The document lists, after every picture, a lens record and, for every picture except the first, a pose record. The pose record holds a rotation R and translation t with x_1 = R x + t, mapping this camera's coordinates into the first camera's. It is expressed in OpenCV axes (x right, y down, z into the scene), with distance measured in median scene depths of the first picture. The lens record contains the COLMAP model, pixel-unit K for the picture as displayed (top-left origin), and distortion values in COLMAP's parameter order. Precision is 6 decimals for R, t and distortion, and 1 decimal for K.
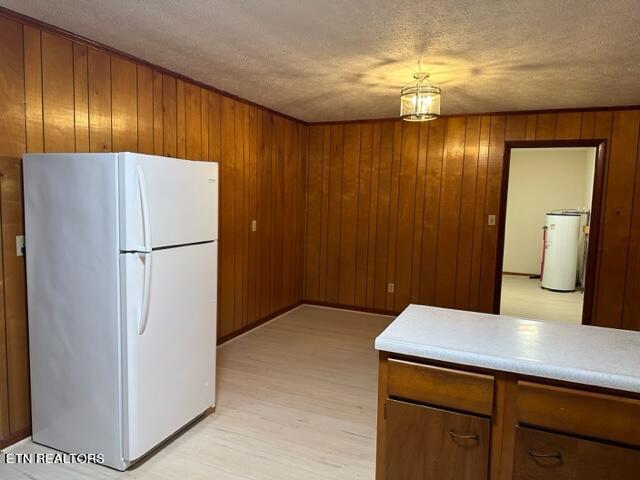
lens RADIAL K [[447.1, 0, 321.2], [0, 447.1, 241.5], [0, 0, 1]] dist [0.093061, -0.091319]
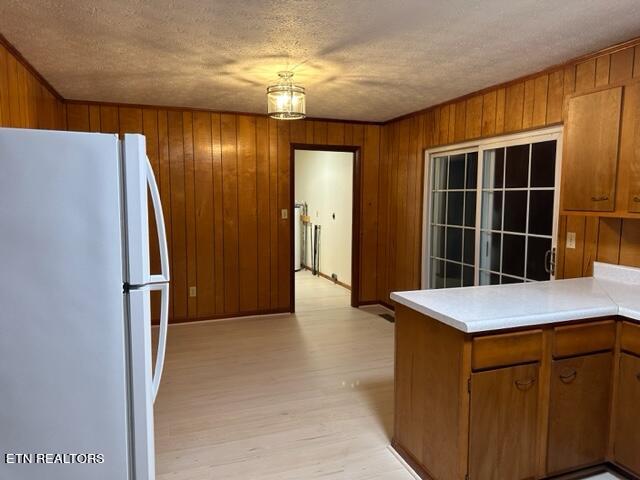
lens RADIAL K [[445.0, 0, 317.5], [0, 445.0, 240.7], [0, 0, 1]] dist [0.155426, -0.213566]
pose [[0.728032, -0.091289, 0.679438, -0.442790], [0.084480, 0.995487, 0.043230, -0.031926], [-0.680318, 0.025926, 0.732459, 0.215276]]
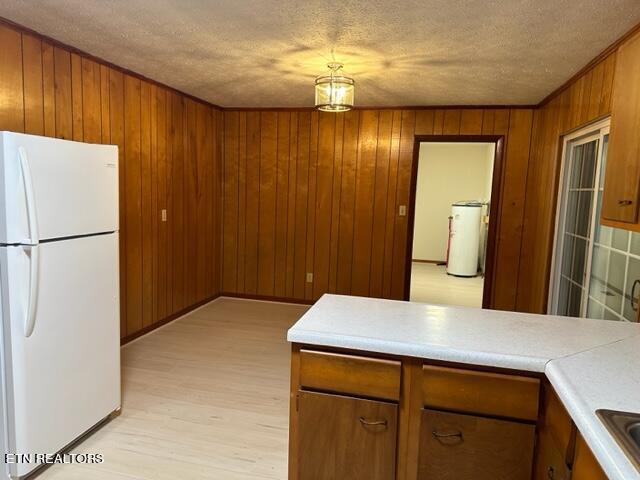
lens RADIAL K [[445.0, 0, 317.5], [0, 445.0, 240.7], [0, 0, 1]] dist [0.155426, -0.213566]
pose [[0.985908, -0.008448, 0.167074, 0.011350], [0.005045, 0.999771, 0.020784, -0.000235], [-0.167211, -0.019648, 0.985725, 0.012949]]
